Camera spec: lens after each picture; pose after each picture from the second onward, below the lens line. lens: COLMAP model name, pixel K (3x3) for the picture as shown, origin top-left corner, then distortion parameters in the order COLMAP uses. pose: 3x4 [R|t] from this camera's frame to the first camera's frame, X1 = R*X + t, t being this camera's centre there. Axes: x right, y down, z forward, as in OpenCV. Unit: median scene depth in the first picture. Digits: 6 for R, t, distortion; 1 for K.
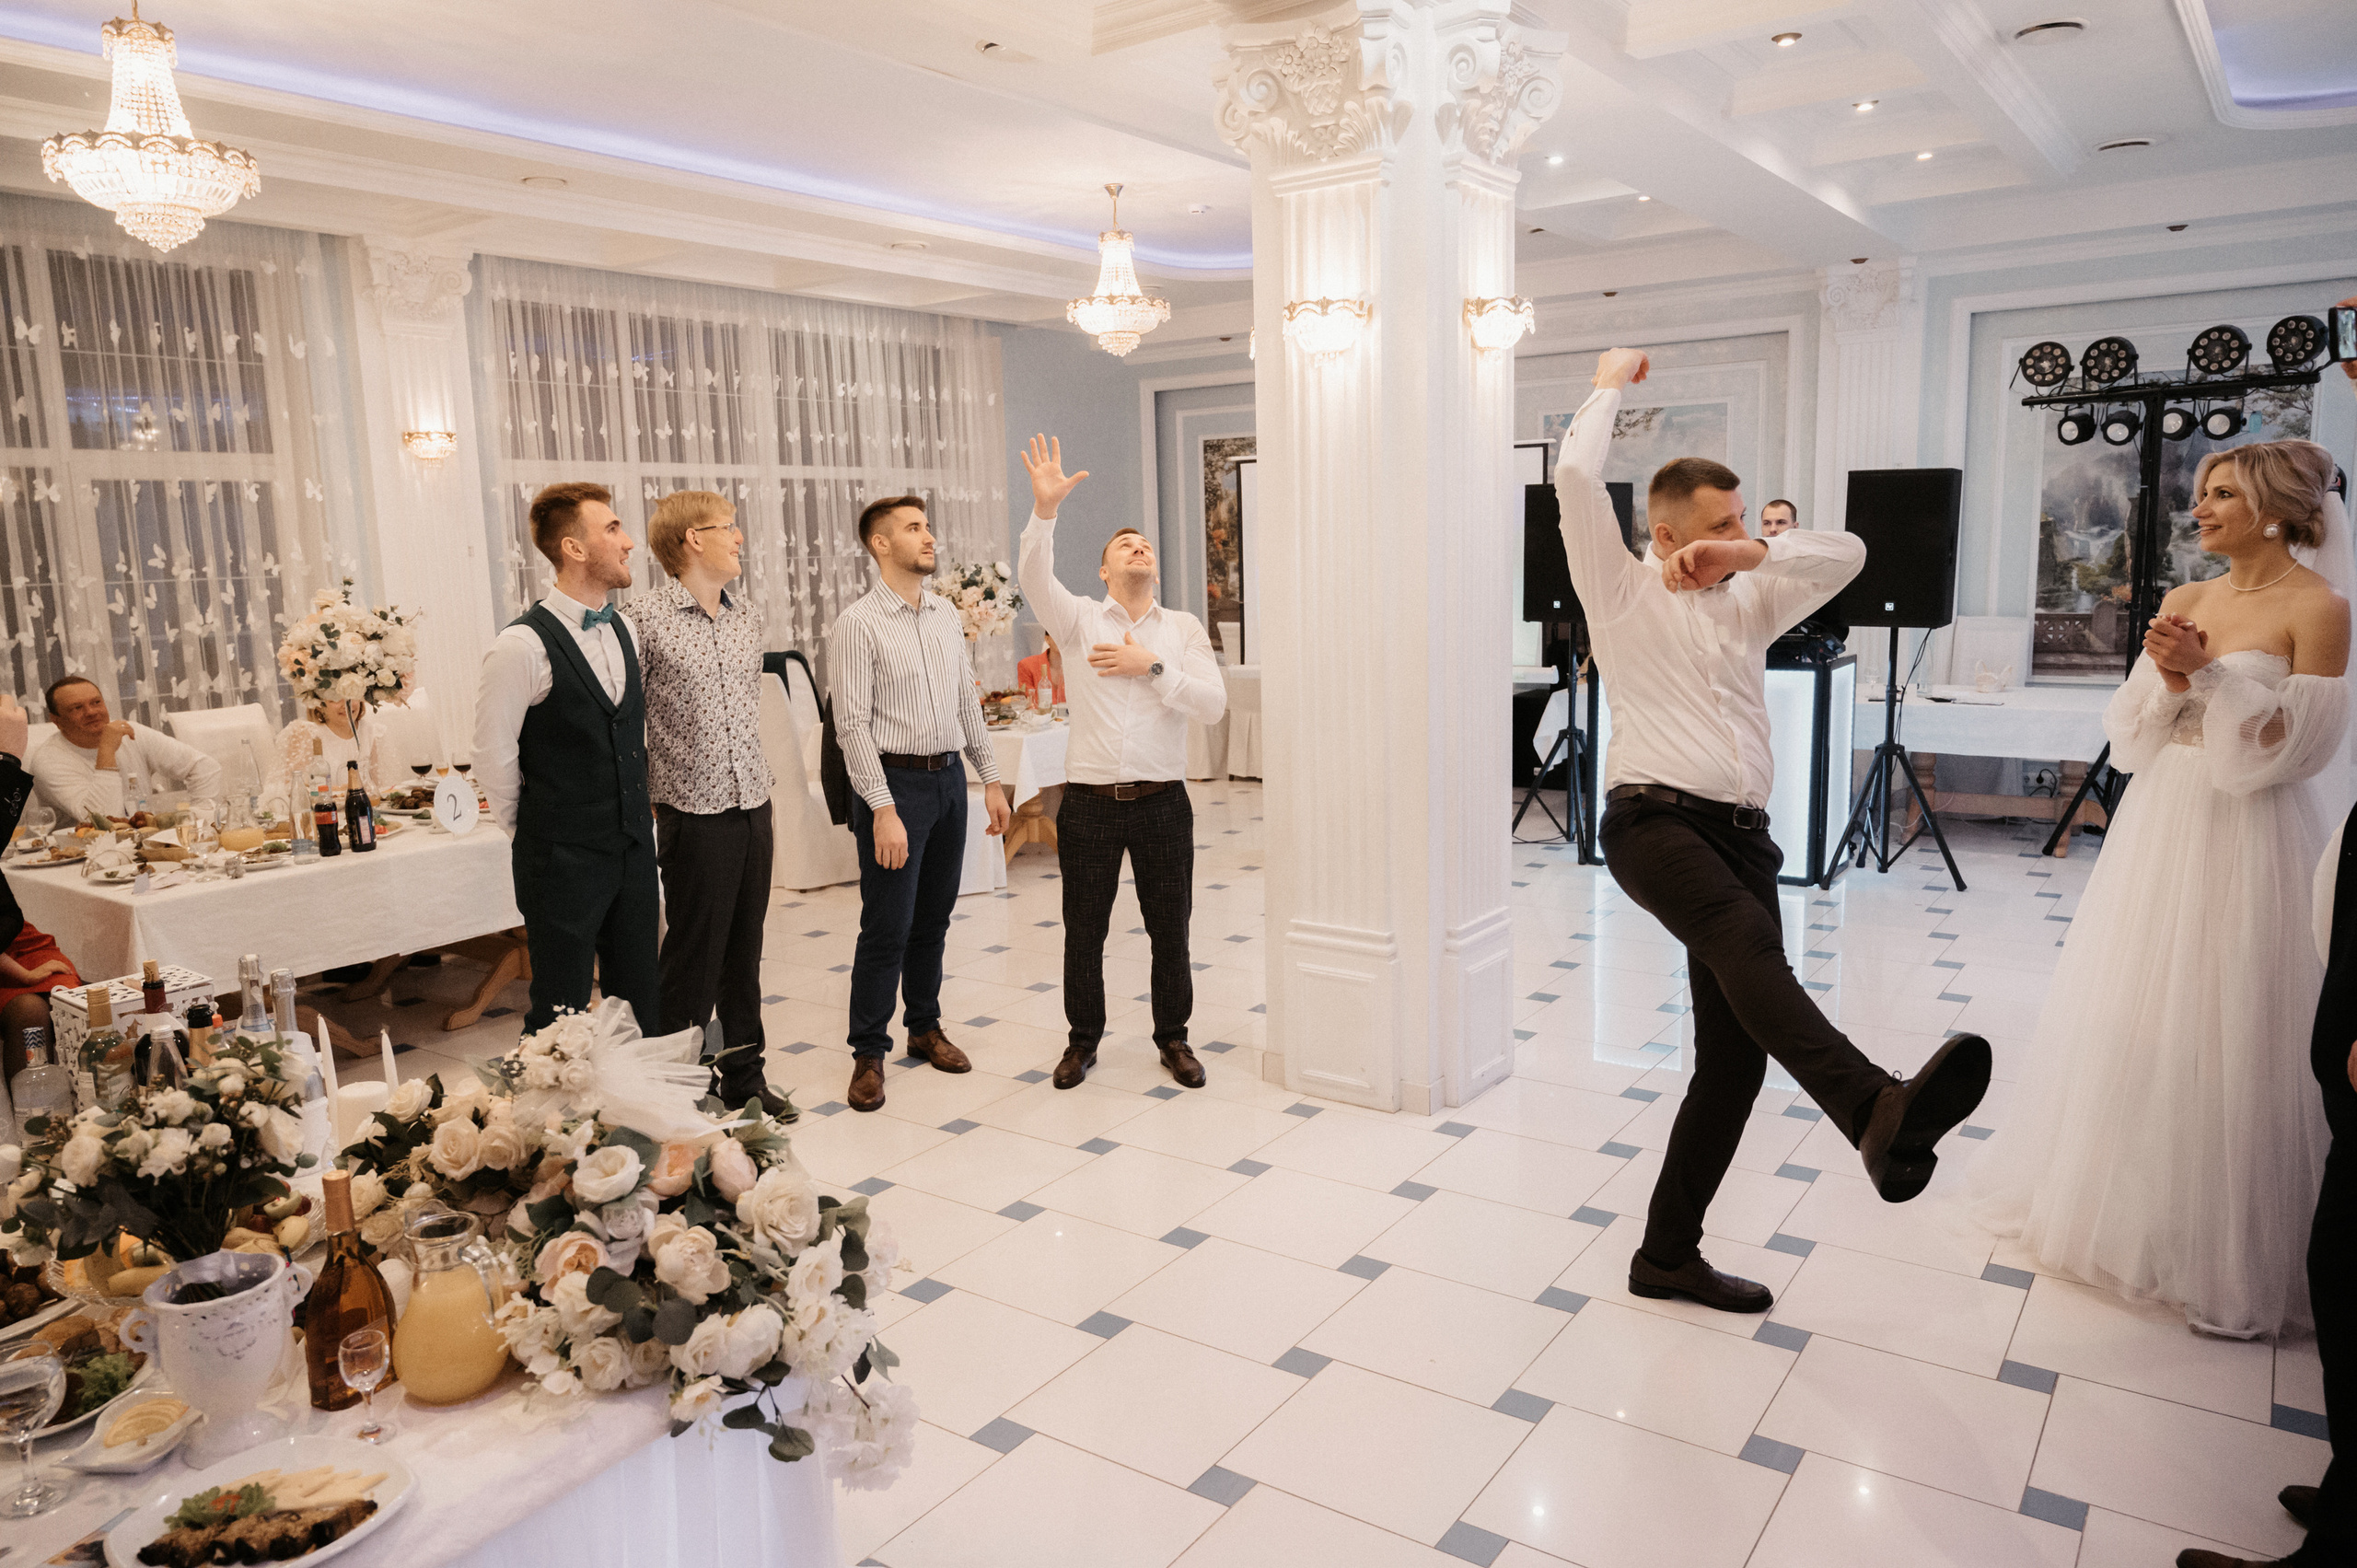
lens RADIAL K [[1575.2, 0, 1178.5], [0, 1575.2, 784.0], [0, 0, 1]] dist [0.003891, 0.000258]
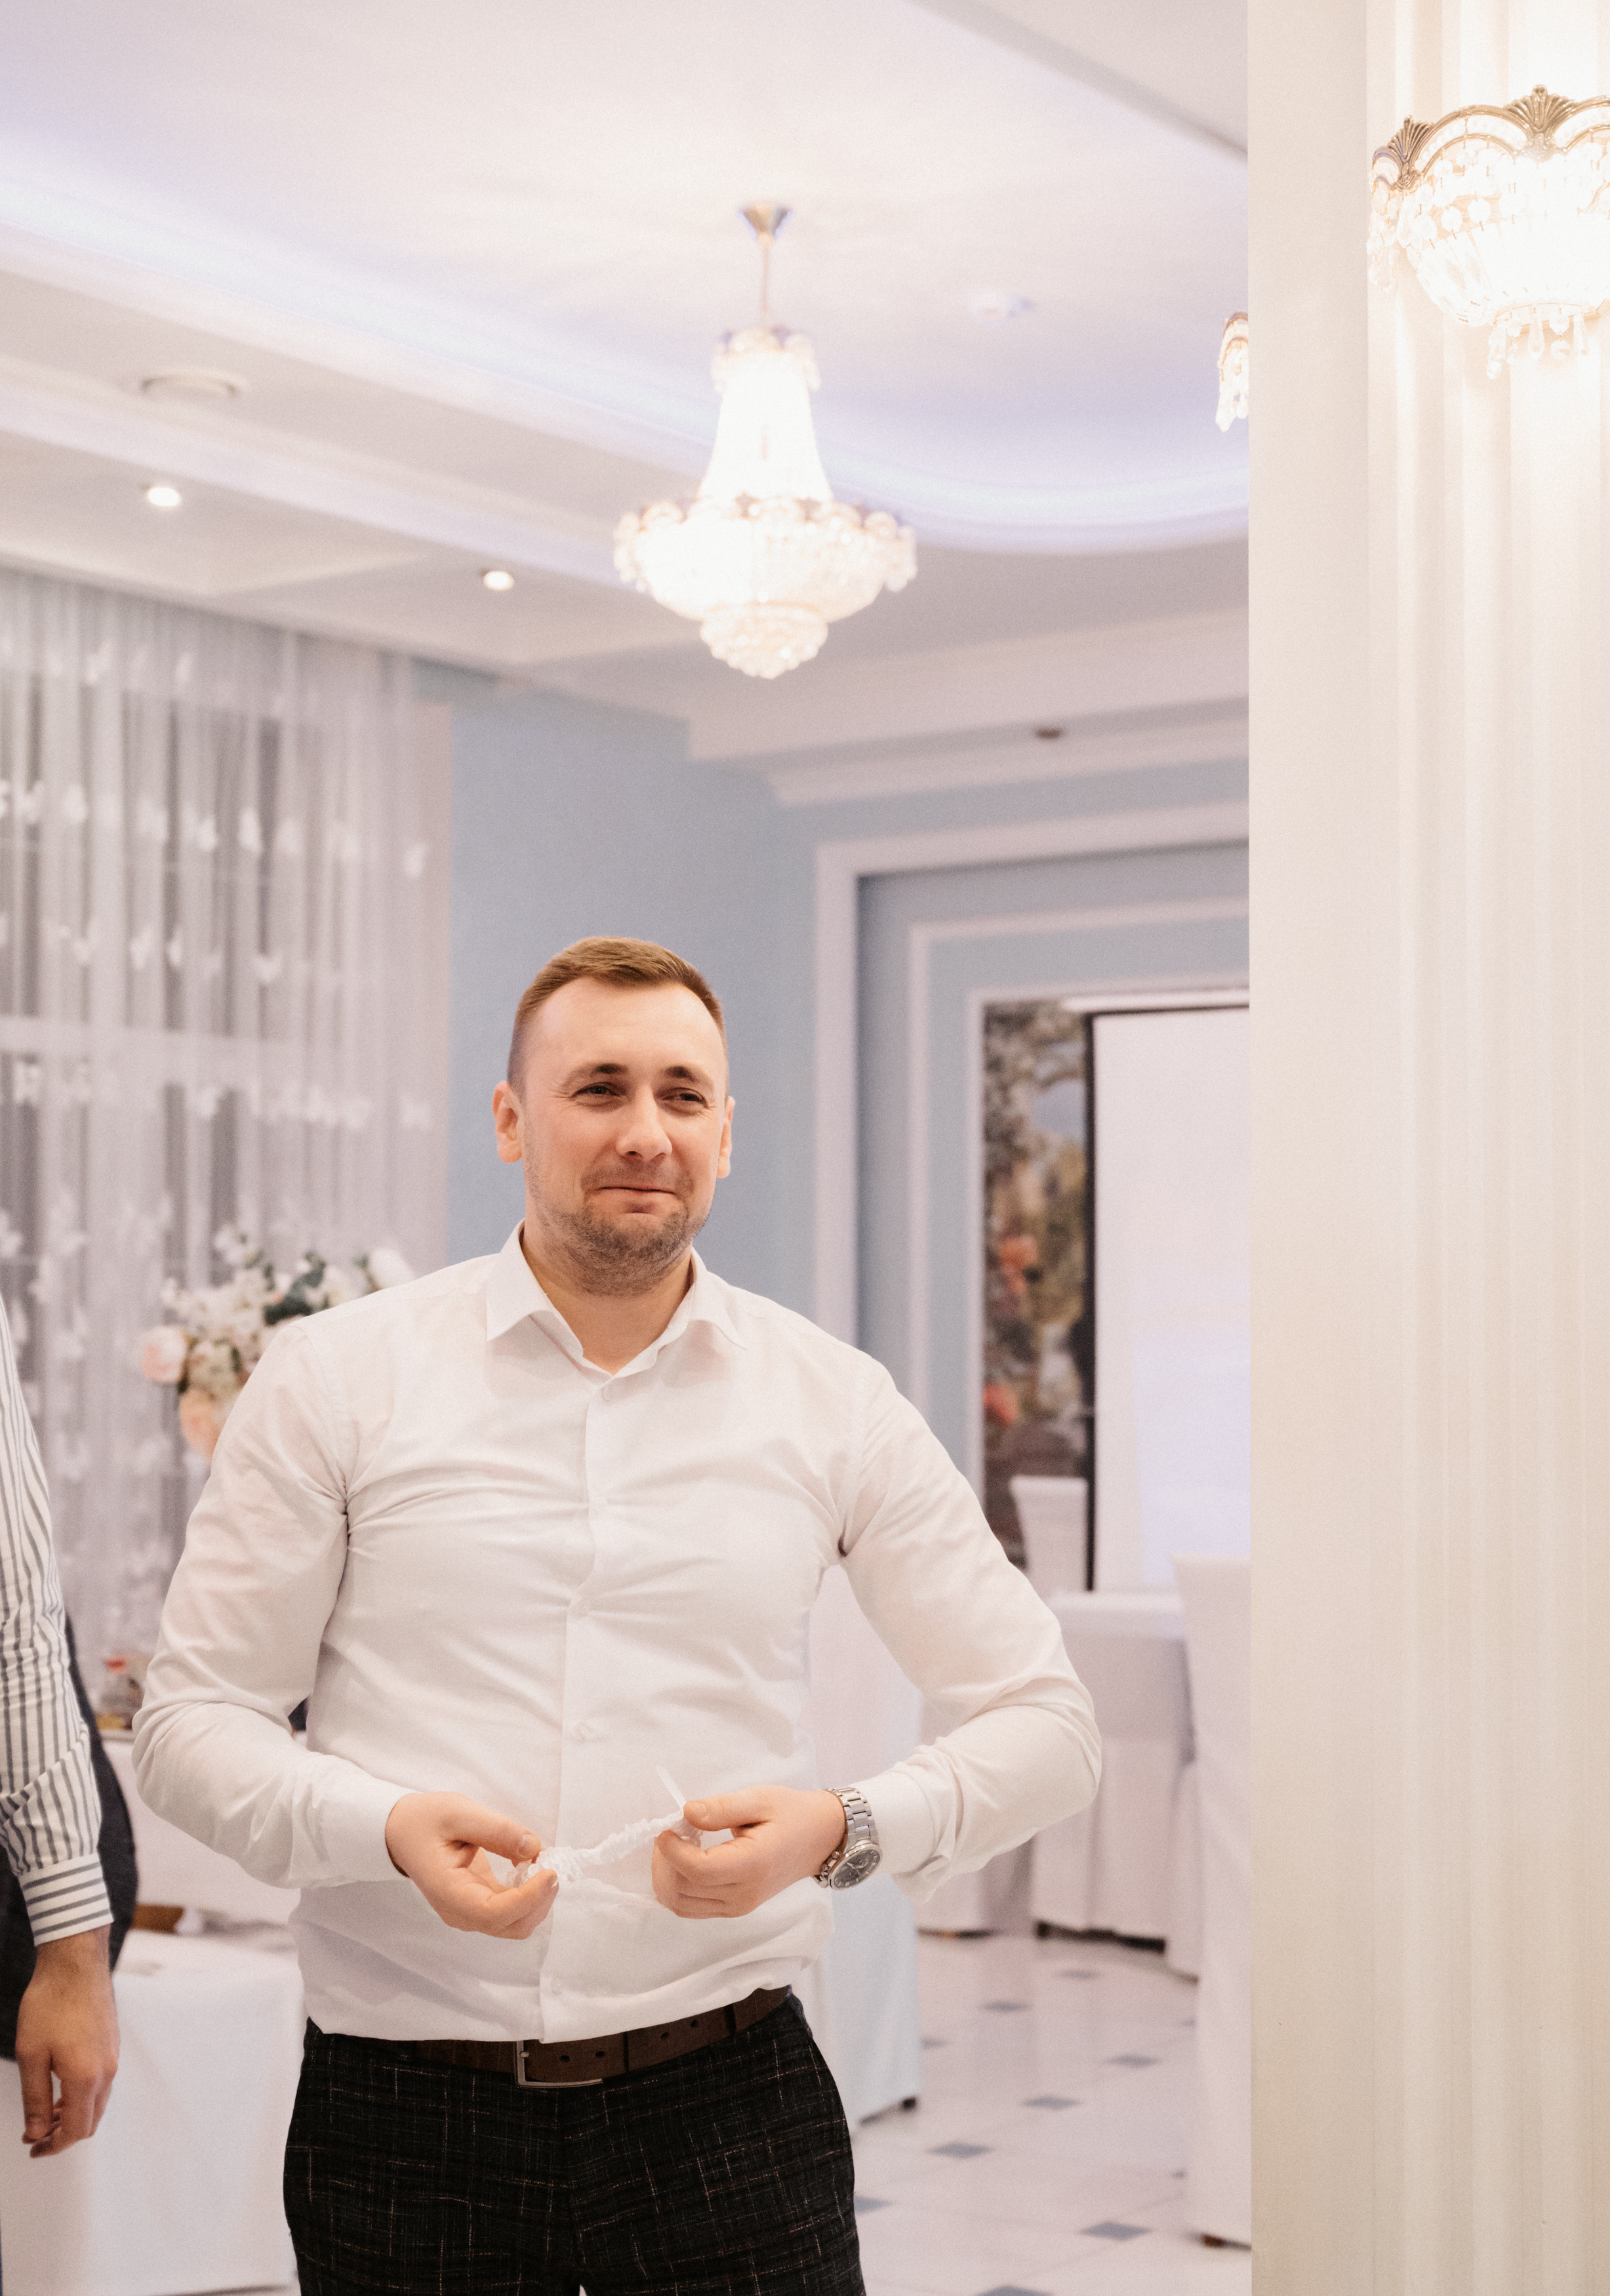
lens RADIAL K [[3745.0, 0, 805.0], [0, 3745.0, 1148.0], [0, 0, 1]] dist [-0.019082, -0.035696]
pose [[0.999158, 0.032305, -0.025282, -0.003129], [-0.036800, 0.978190, -0.204426, -0.002023], [0.018127, 0.205184, 0.978555, 0.166256]]
